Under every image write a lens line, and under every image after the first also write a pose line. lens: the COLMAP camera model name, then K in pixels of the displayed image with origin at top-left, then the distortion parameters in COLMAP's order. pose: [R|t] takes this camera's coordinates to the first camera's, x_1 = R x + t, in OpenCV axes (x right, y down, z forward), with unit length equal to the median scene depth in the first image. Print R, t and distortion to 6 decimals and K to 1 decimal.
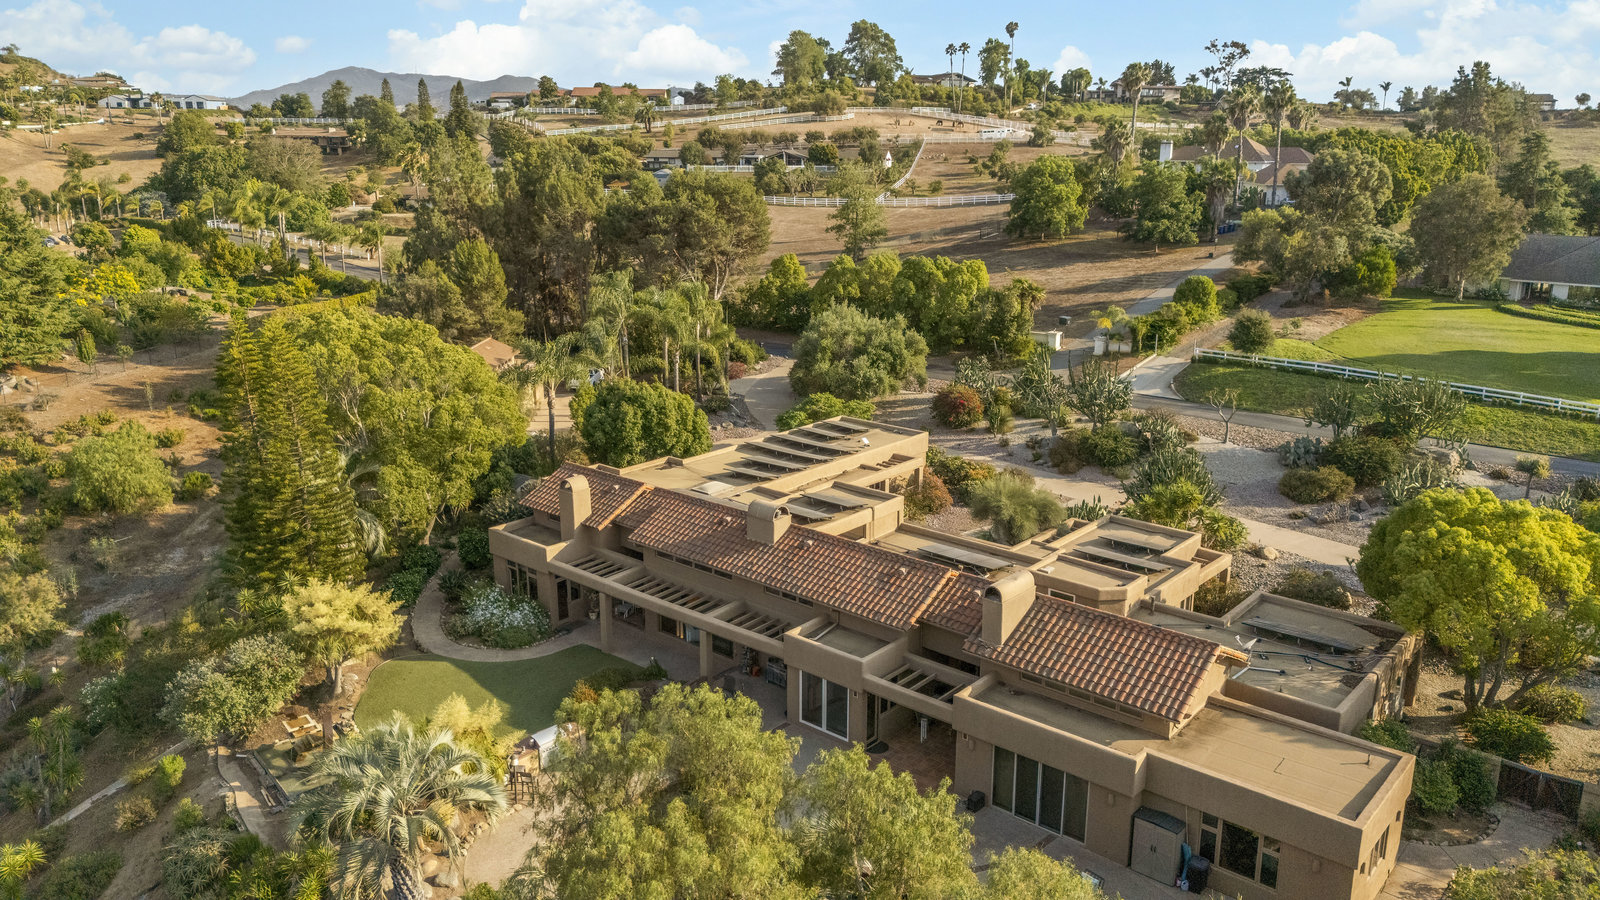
lens RADIAL K [[1163.3, 0, 802.7], [0, 1163.3, 469.0], [0, 0, 1]] dist [0.071250, -0.074884]
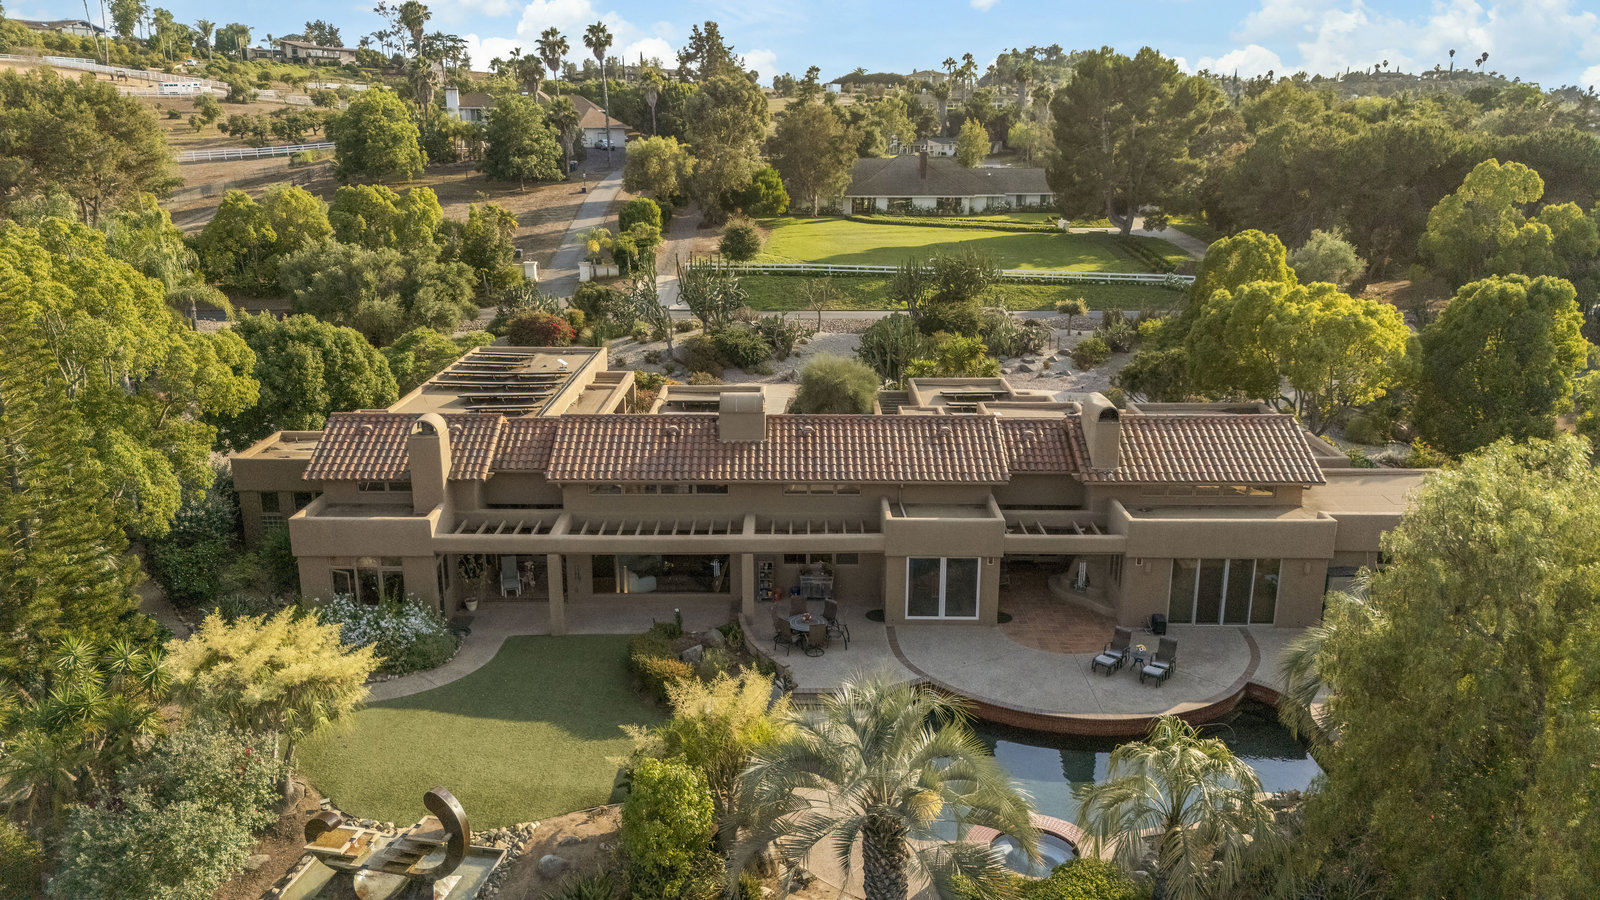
lens RADIAL K [[1163.3, 0, 802.7], [0, 1163.3, 469.0], [0, 0, 1]] dist [0.071250, -0.074884]
pose [[0.758546, -0.185505, 0.624657, -0.176753], [0.178196, 0.981134, 0.074977, 0.009644], [-0.626781, 0.054438, 0.777292, 0.116546]]
